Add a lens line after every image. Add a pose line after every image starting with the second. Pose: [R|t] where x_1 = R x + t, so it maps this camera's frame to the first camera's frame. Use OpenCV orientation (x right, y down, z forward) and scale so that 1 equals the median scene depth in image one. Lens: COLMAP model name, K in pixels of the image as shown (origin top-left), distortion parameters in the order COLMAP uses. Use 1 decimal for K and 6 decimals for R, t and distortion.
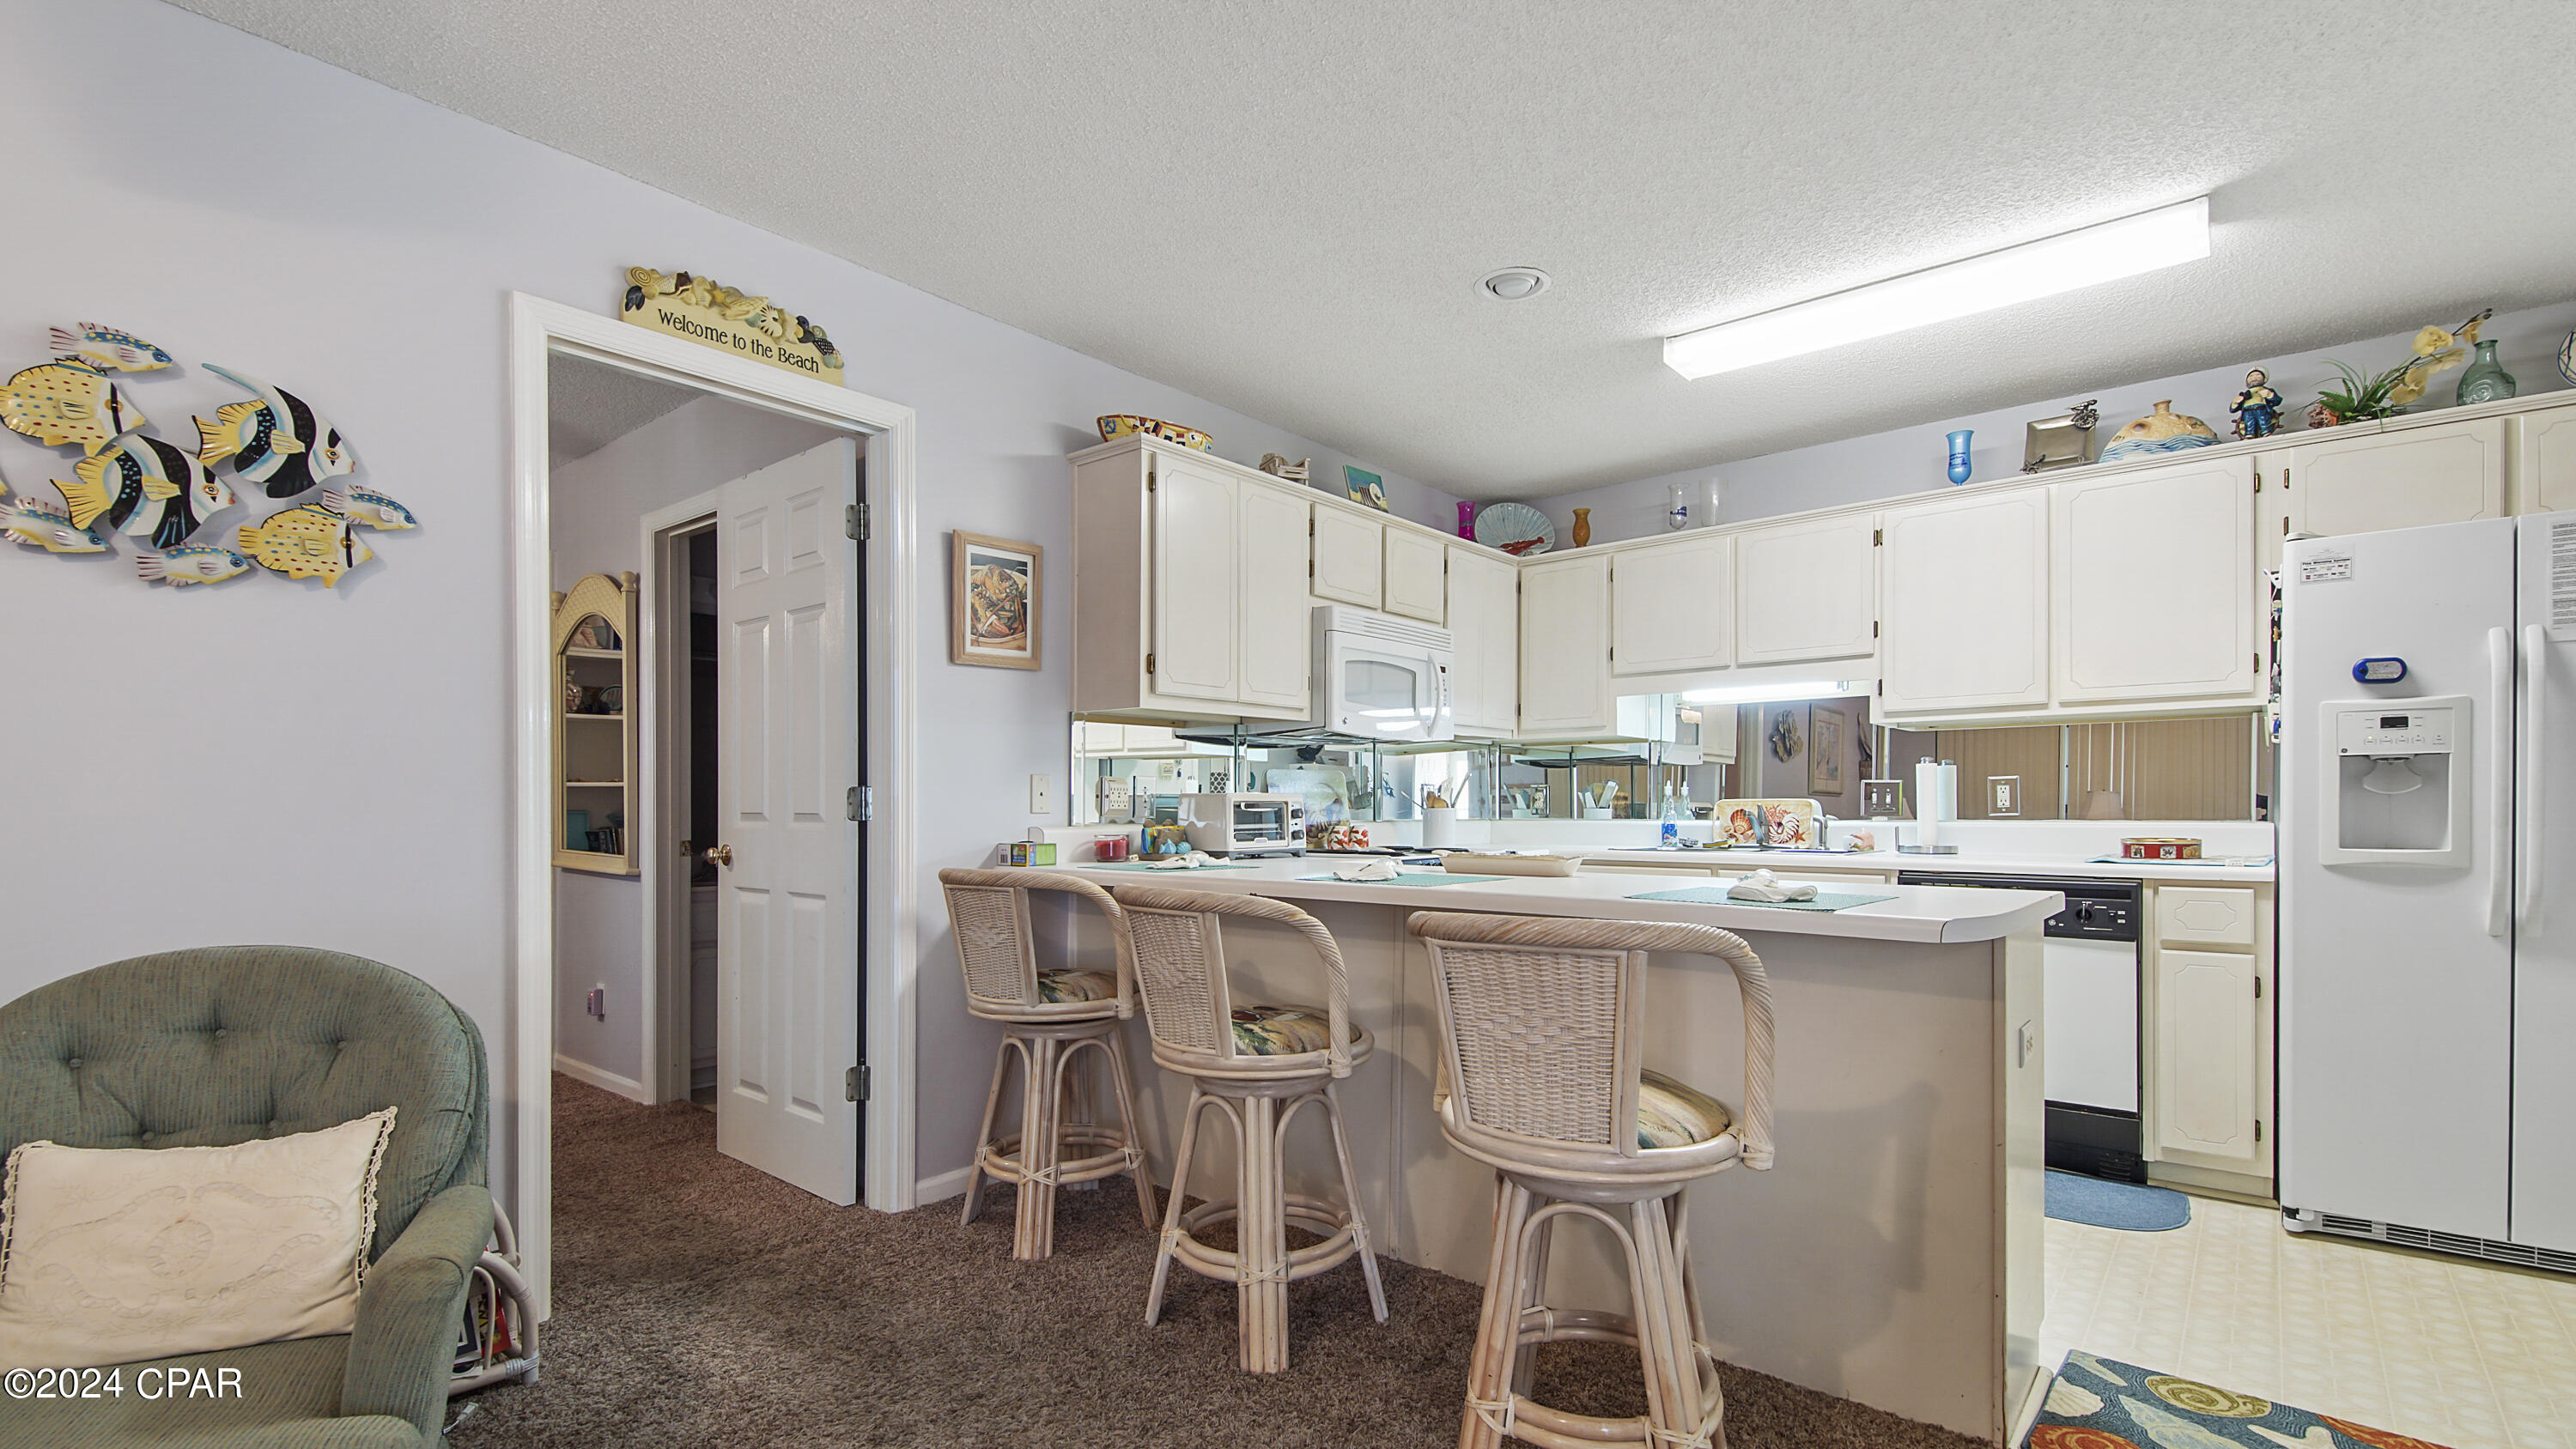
lens RADIAL K [[1169.1, 0, 1271.7], [0, 1169.1, 792.8], [0, 0, 1]] dist [0.040531, -0.026942]
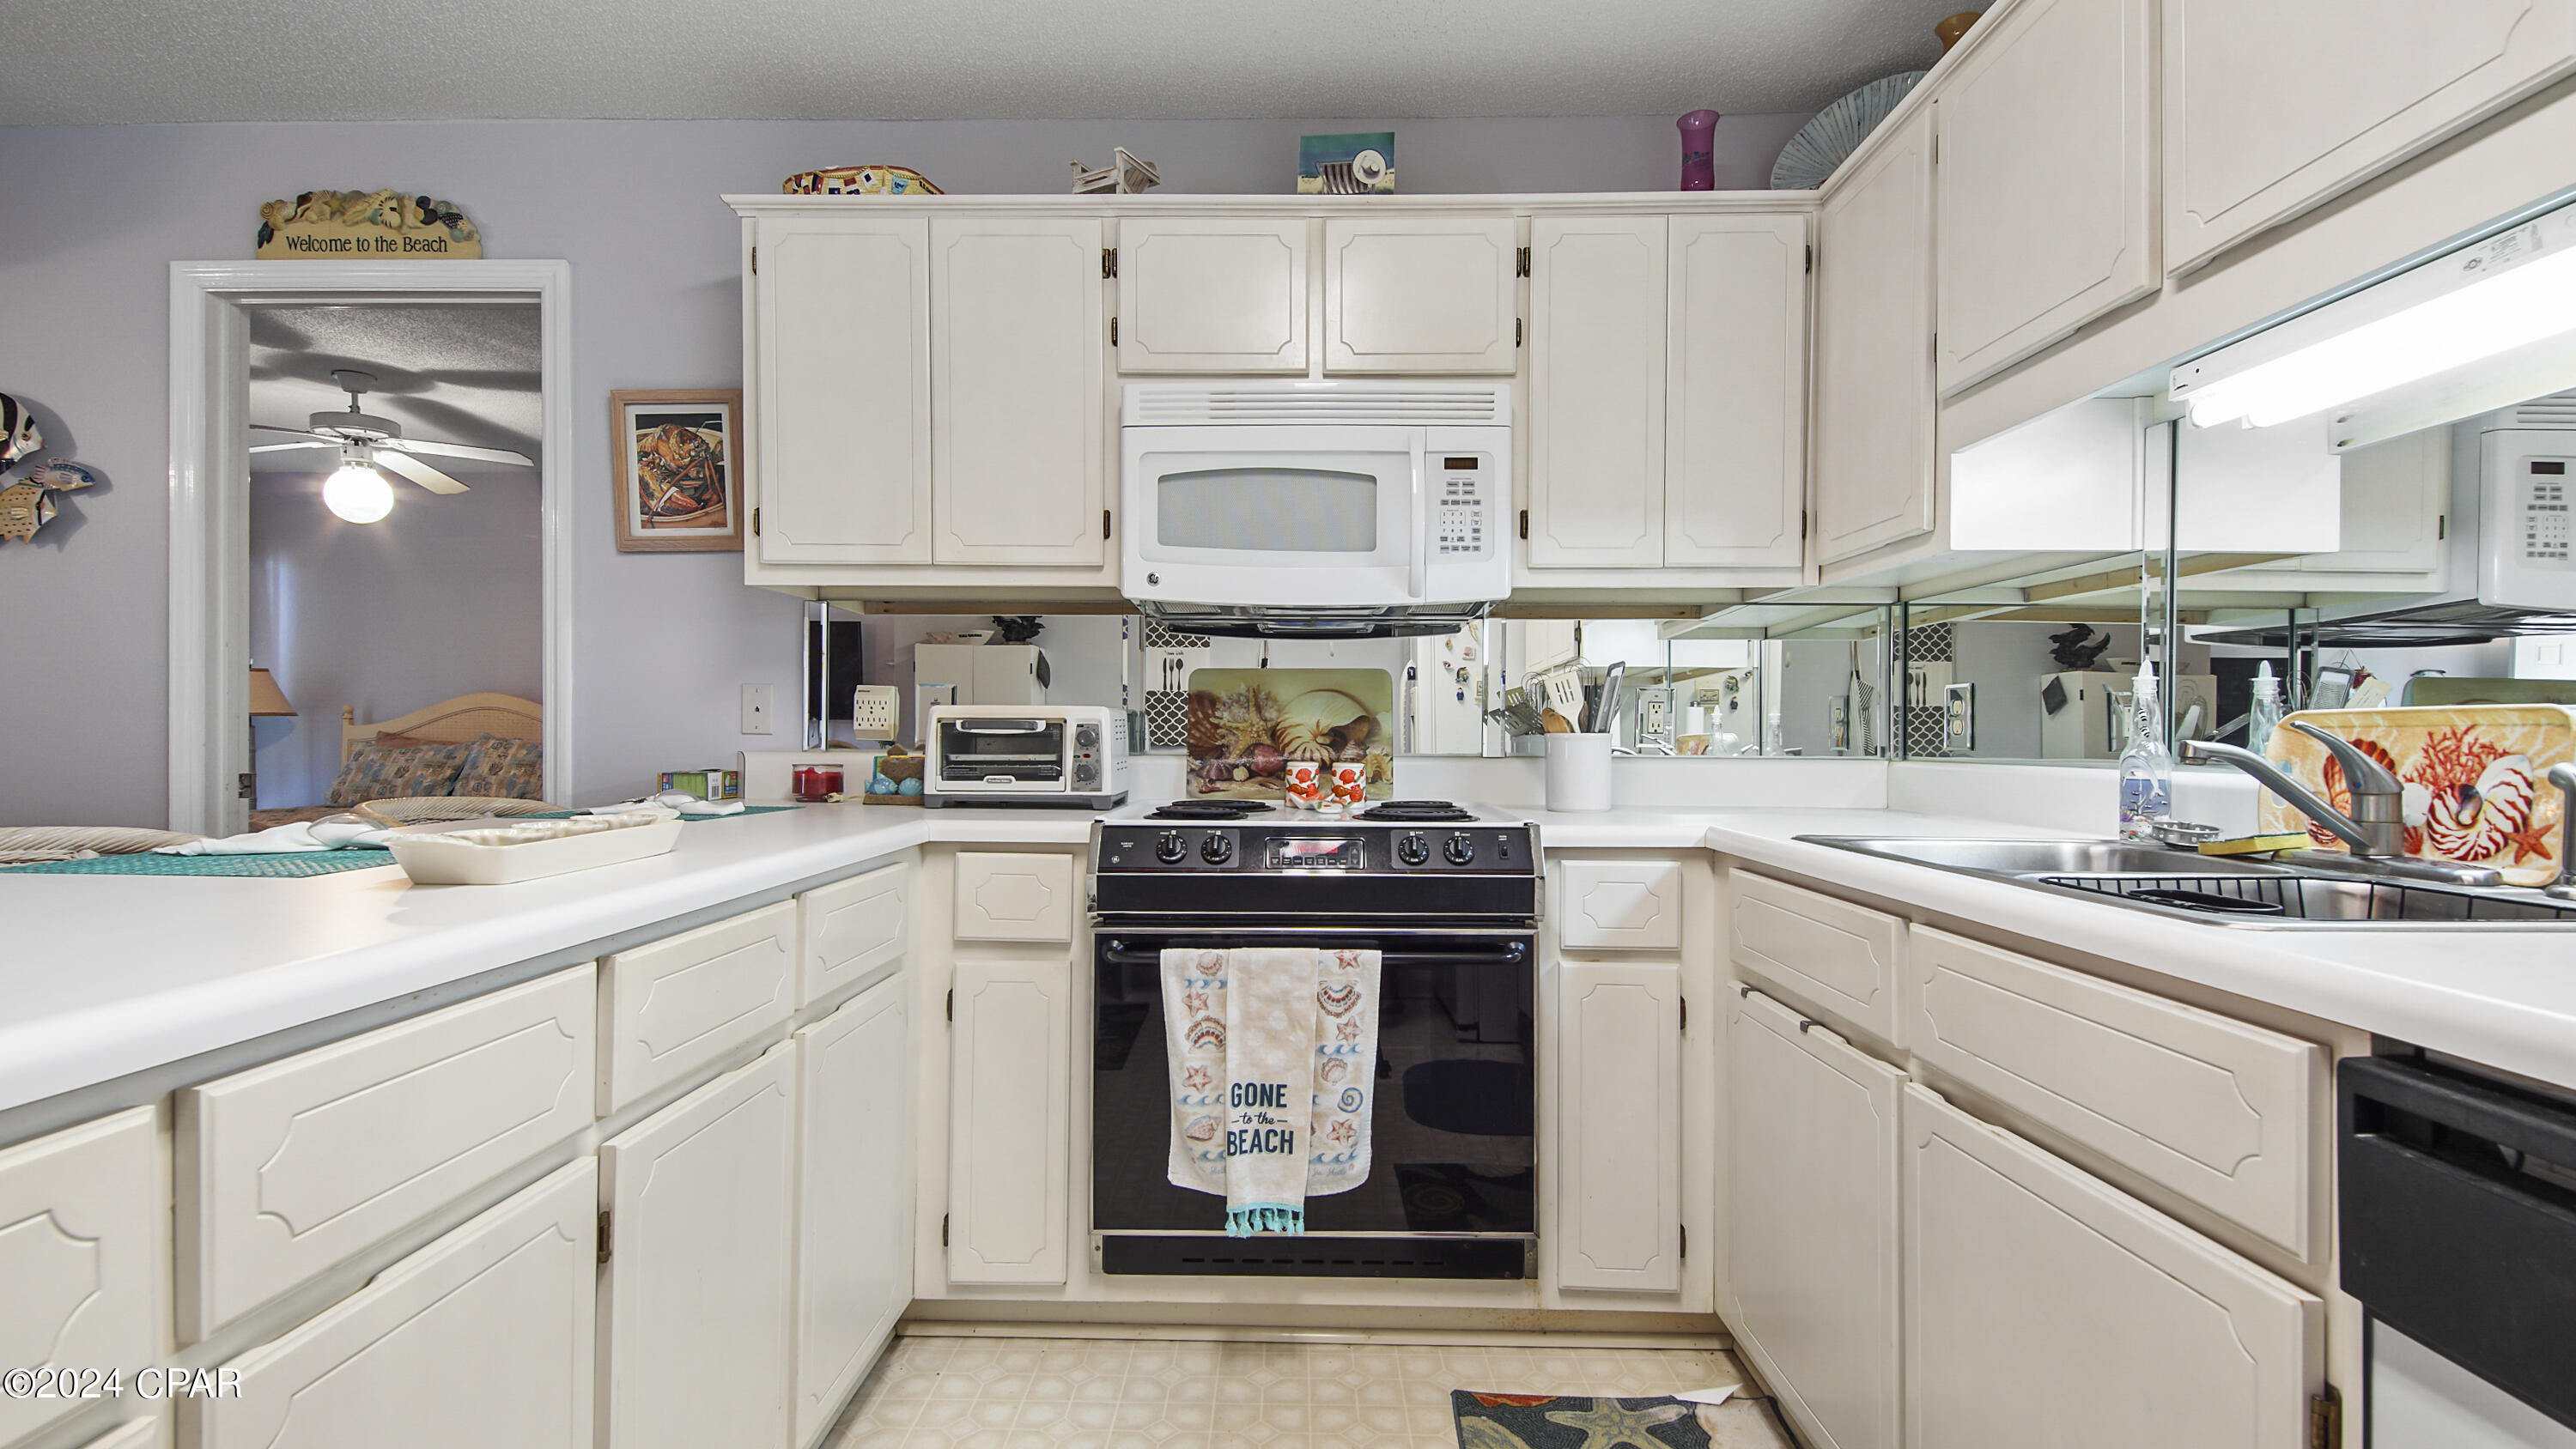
lens RADIAL K [[1142.8, 0, 1290.6], [0, 1142.8, 732.2], [0, 0, 1]] dist [0.002124, -0.000359]
pose [[0.640984, 0.005286, -0.767536, 0.750198], [0.003067, 0.999951, 0.009448, 0.012748], [0.767548, -0.008410, 0.640936, 0.962477]]
